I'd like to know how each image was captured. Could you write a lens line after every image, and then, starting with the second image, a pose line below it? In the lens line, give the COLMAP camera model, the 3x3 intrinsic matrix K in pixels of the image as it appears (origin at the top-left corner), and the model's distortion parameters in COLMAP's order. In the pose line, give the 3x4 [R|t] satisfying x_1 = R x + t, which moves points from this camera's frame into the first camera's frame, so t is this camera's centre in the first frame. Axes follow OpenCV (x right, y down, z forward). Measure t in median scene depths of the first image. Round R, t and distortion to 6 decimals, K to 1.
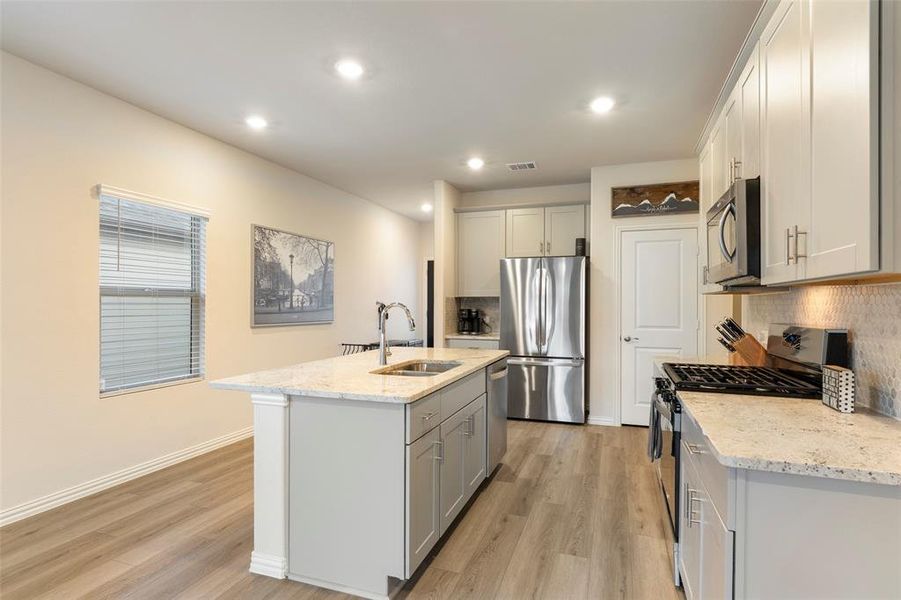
lens RADIAL K [[471.7, 0, 447.7], [0, 471.7, 303.6], [0, 0, 1]] dist [-0.005069, 0.002213]
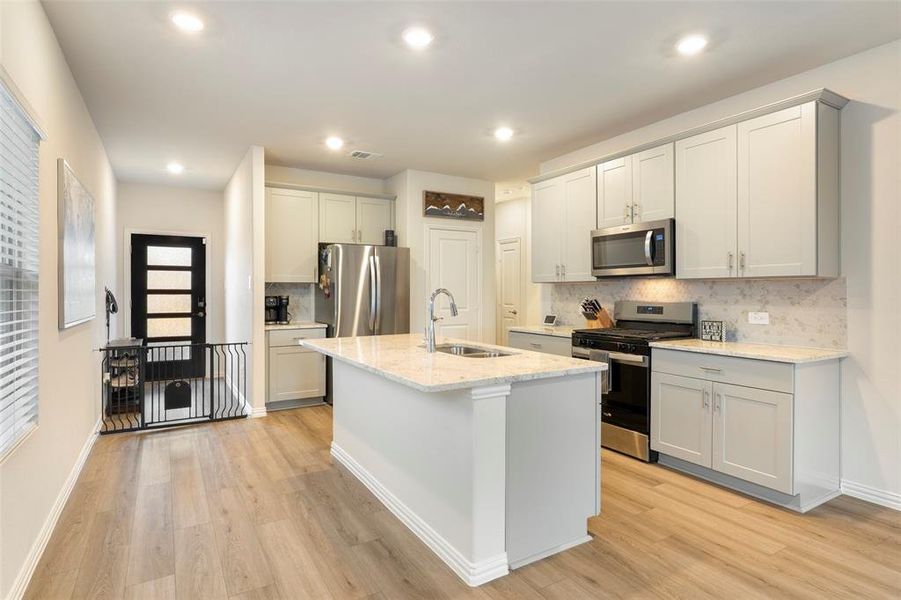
lens RADIAL K [[471.7, 0, 439.5], [0, 471.7, 295.4], [0, 0, 1]] dist [-0.005069, 0.002213]
pose [[0.637604, -0.011678, 0.770276, -0.522889], [0.002463, 0.999911, 0.013120, -0.000488], [-0.770360, -0.006468, 0.637576, 0.217955]]
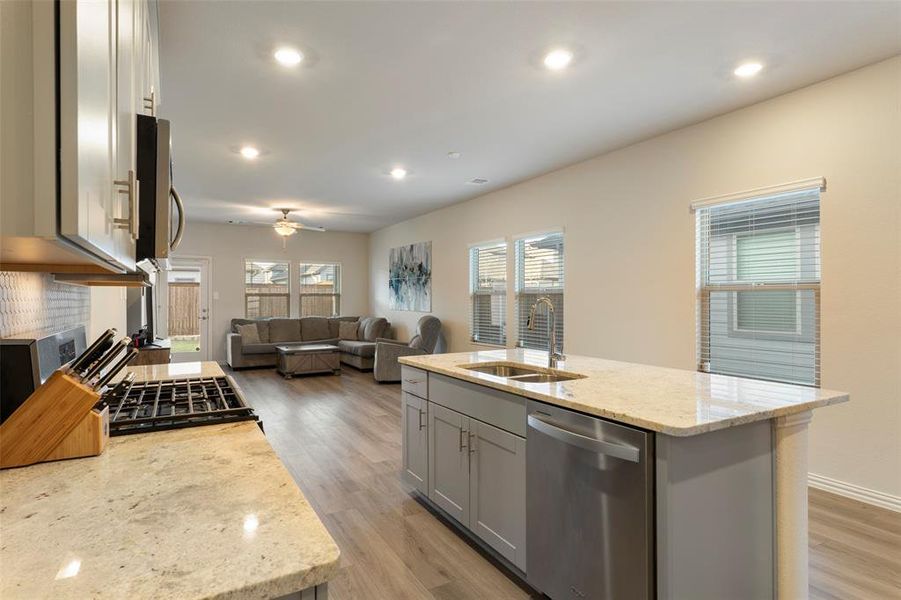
lens RADIAL K [[471.7, 0, 451.8], [0, 471.7, 303.0], [0, 0, 1]] dist [-0.005069, 0.002213]
pose [[-0.645611, 0.004387, -0.763654, 0.399586], [0.002126, 0.999990, 0.003947, 0.003742], [0.763664, 0.000925, -0.645614, 0.854249]]
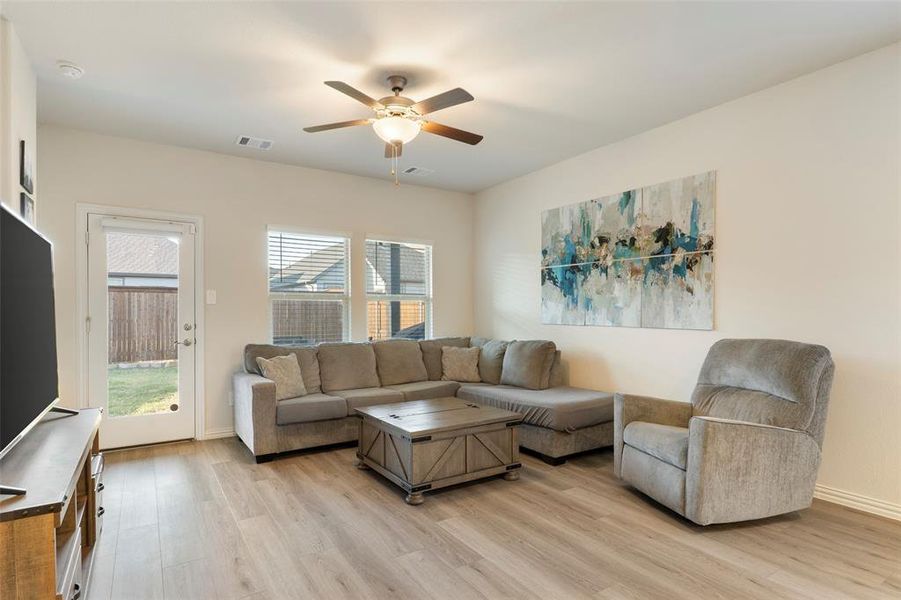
lens RADIAL K [[471.7, 0, 448.6], [0, 471.7, 317.6], [0, 0, 1]] dist [-0.005069, 0.002213]
pose [[-0.611409, 0.006175, -0.791291, 0.015533], [0.003602, 0.999981, 0.005021, 0.016810], [0.791307, 0.000220, -0.611419, -0.156422]]
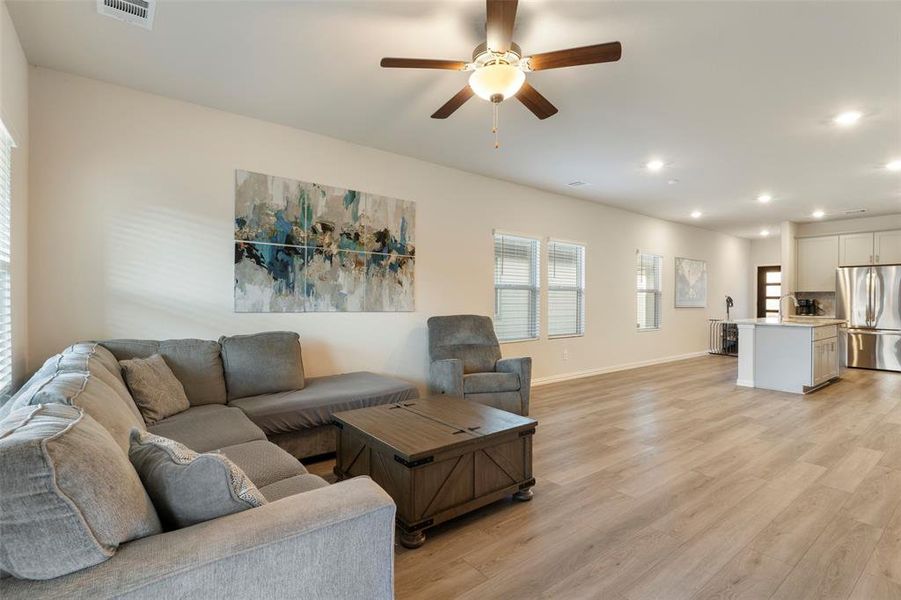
lens RADIAL K [[441.5, 0, 429.8], [0, 441.5, 298.7], [0, 0, 1]] dist [0.001876, 0.003524]
pose [[0.838949, 0.004754, -0.544190, -0.244989], [-0.003238, 0.999988, 0.003744, 0.008937], [0.544201, -0.001379, 0.838954, -1.111623]]
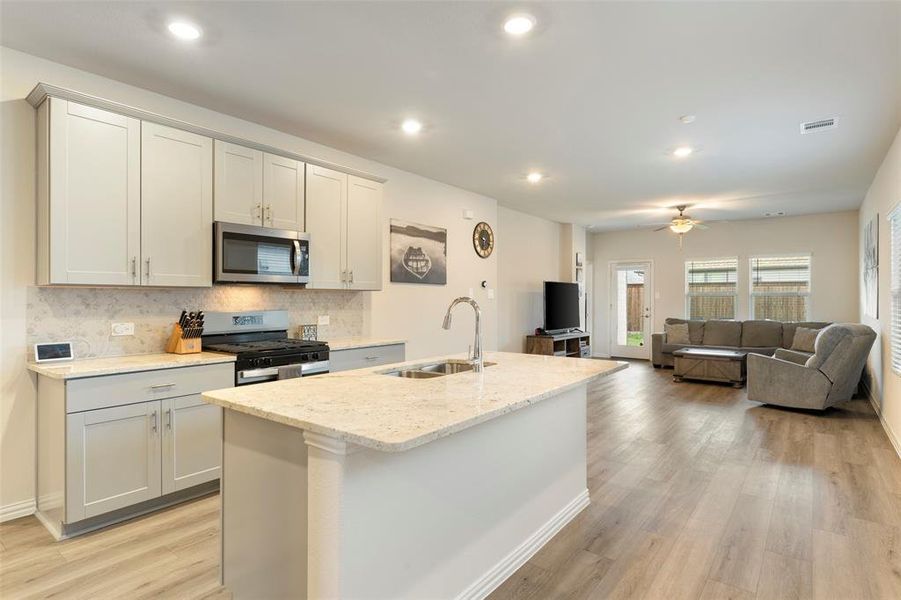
lens RADIAL K [[471.7, 0, 450.4], [0, 471.7, 296.2], [0, 0, 1]] dist [-0.005069, 0.002213]
pose [[-0.953473, -0.002586, 0.301468, -0.202676], [-0.005216, 0.999955, -0.007920, 0.002559], [-0.301434, -0.009124, -0.953443, 1.082419]]
